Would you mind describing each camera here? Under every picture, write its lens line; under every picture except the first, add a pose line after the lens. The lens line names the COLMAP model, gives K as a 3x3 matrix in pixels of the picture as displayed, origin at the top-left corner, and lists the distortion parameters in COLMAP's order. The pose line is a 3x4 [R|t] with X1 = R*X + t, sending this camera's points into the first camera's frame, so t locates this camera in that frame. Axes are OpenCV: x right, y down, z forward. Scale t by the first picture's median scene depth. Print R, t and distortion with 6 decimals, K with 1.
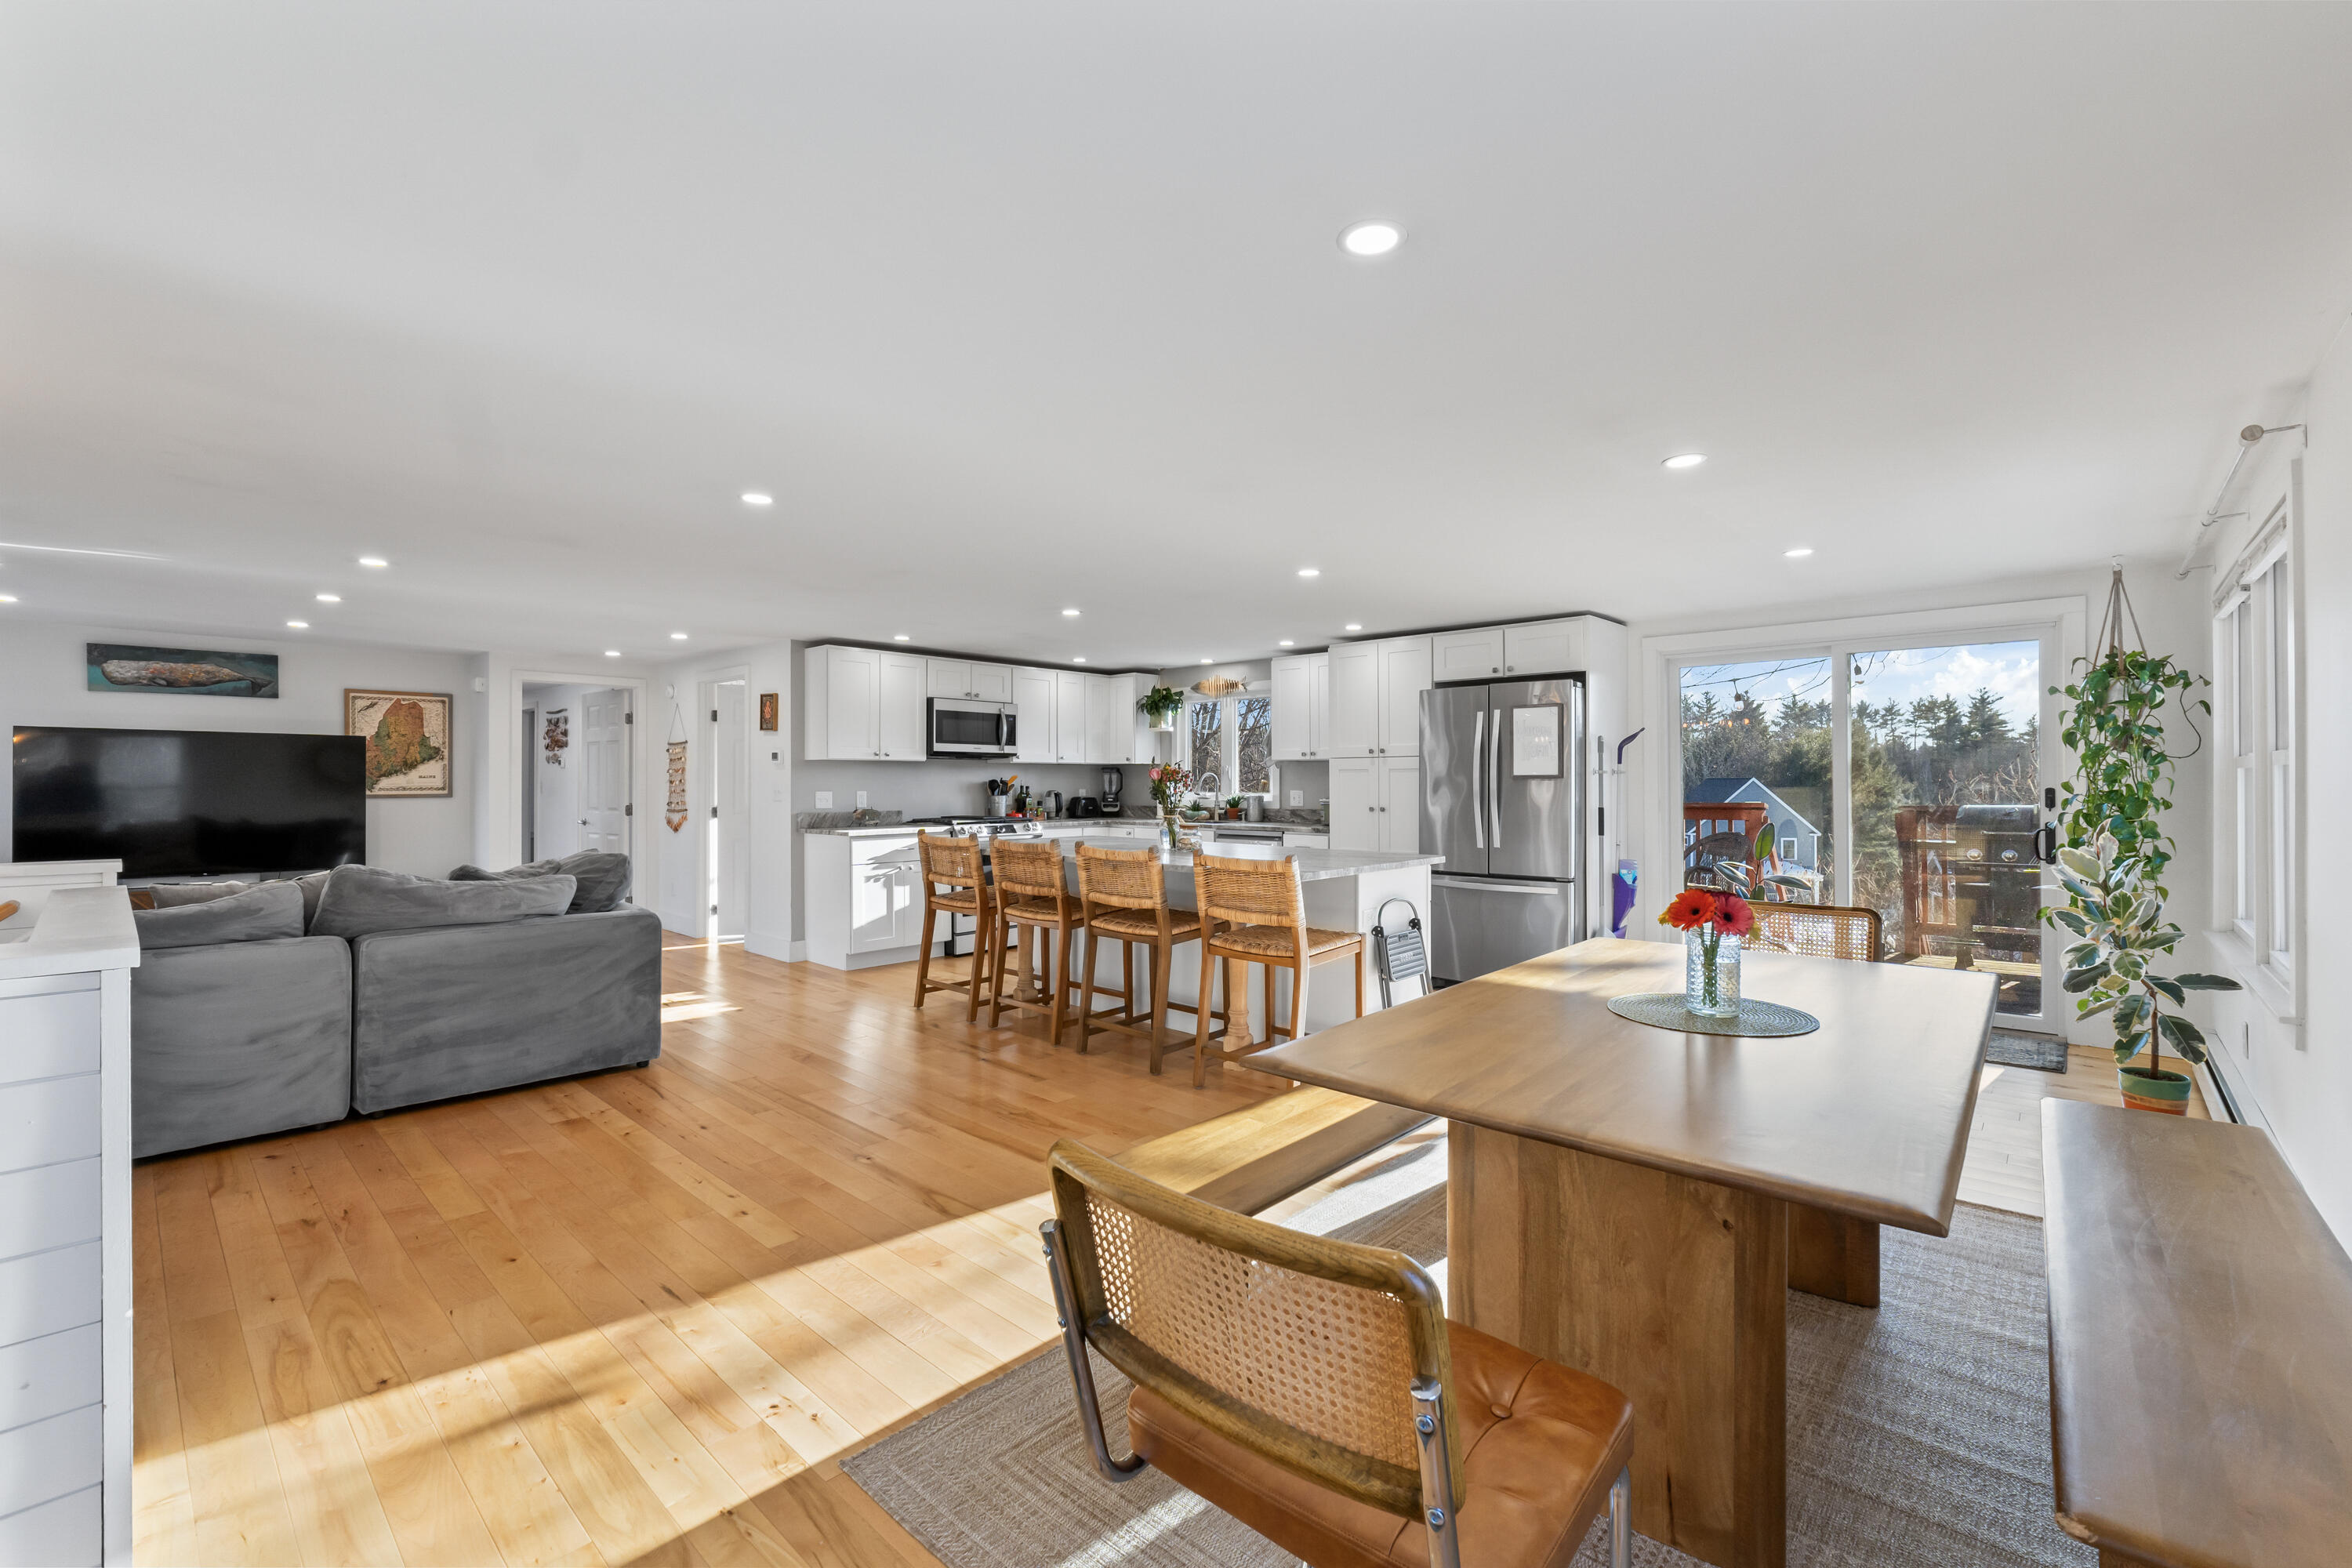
lens RADIAL K [[997.0, 0, 1180.9], [0, 997.0, 770.0], [0, 0, 1]] dist [-0.010667, -0.000122]
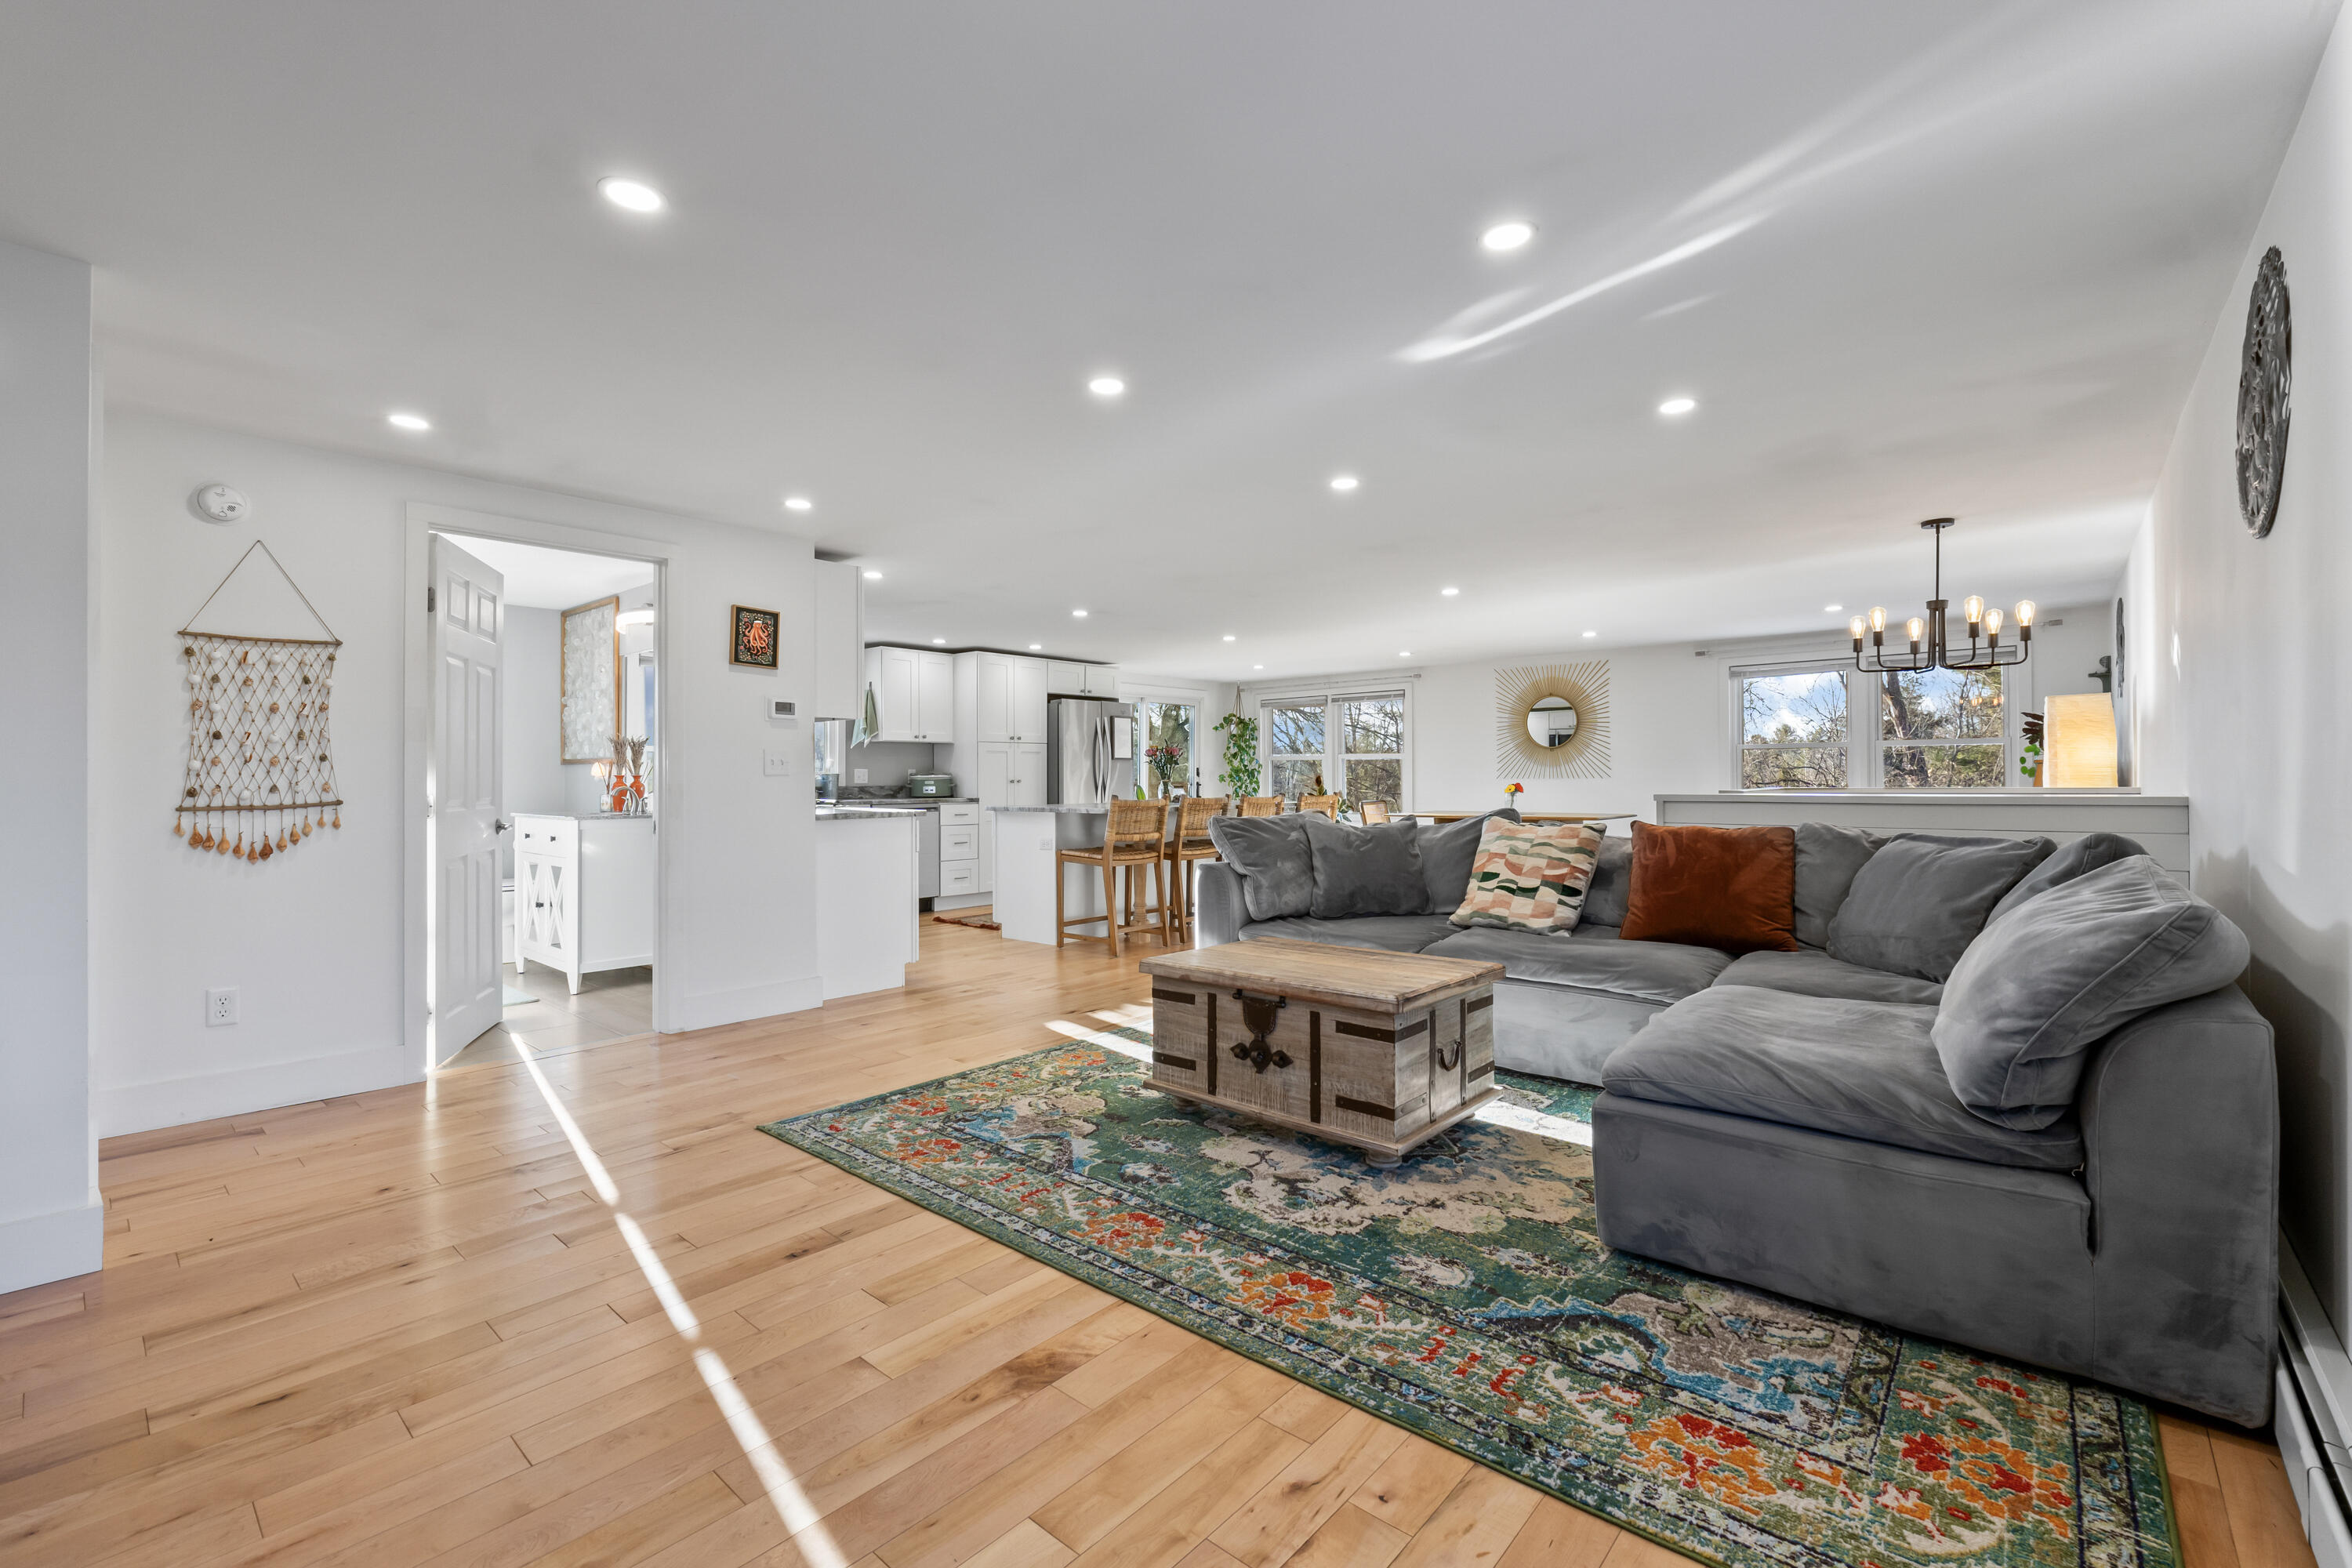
lens RADIAL K [[997.0, 0, 1190.9], [0, 997.0, 772.8], [0, 0, 1]] dist [-0.010667, -0.000122]
pose [[-0.020650, 0.005401, 0.999772, -1.076295], [-0.010522, 0.999929, -0.005619, 0.030587], [-0.999731, -0.010635, -0.020592, 0.734815]]
